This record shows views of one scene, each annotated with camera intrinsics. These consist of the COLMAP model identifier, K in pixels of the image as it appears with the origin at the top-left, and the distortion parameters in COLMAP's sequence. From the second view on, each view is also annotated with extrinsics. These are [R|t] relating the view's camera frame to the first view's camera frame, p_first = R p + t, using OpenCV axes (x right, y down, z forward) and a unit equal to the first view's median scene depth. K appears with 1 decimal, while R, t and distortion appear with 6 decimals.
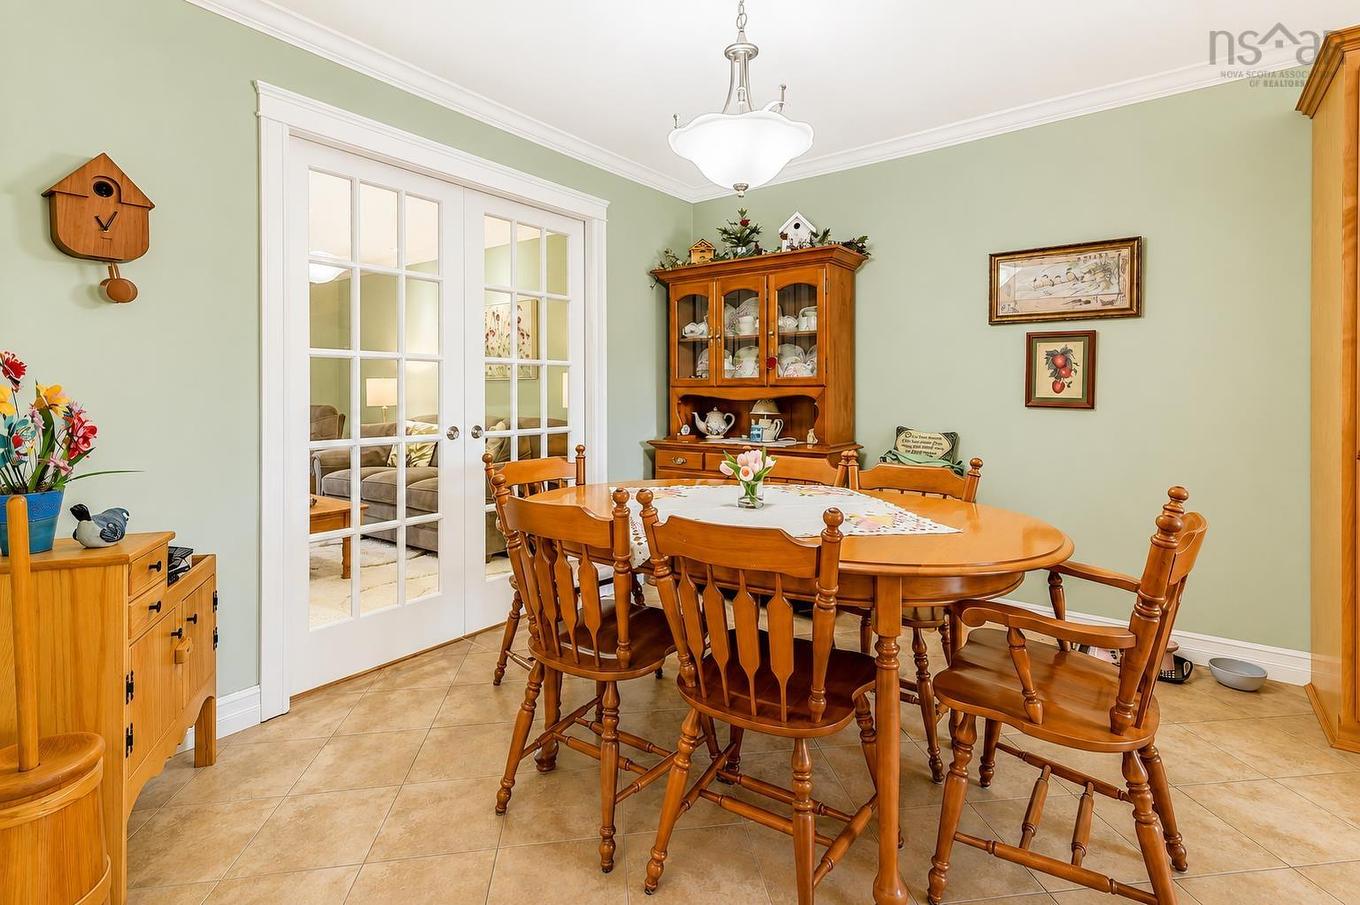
lens RADIAL K [[637.1, 0, 685.8], [0, 637.1, 401.5], [0, 0, 1]] dist [0.014039, 0.000111]
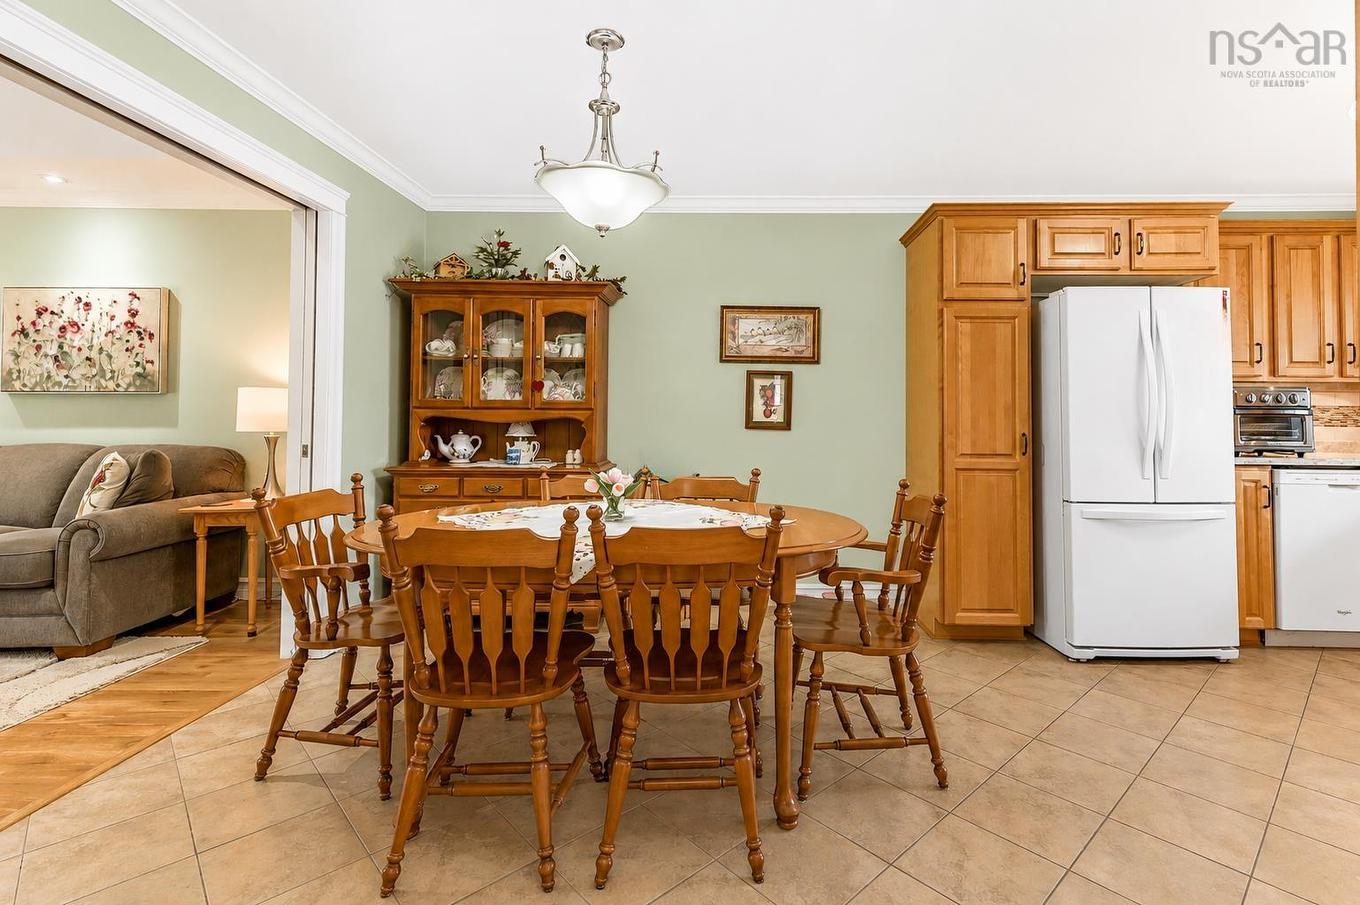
lens RADIAL K [[635.8, 0, 718.1], [0, 635.8, 400.3], [0, 0, 1]] dist [0.017936, 0.000357]
pose [[0.814892, 0.023003, 0.579157, -0.221300], [-0.002235, 0.999329, -0.036547, -0.001037], [-0.579609, 0.028487, 0.814397, -0.000543]]
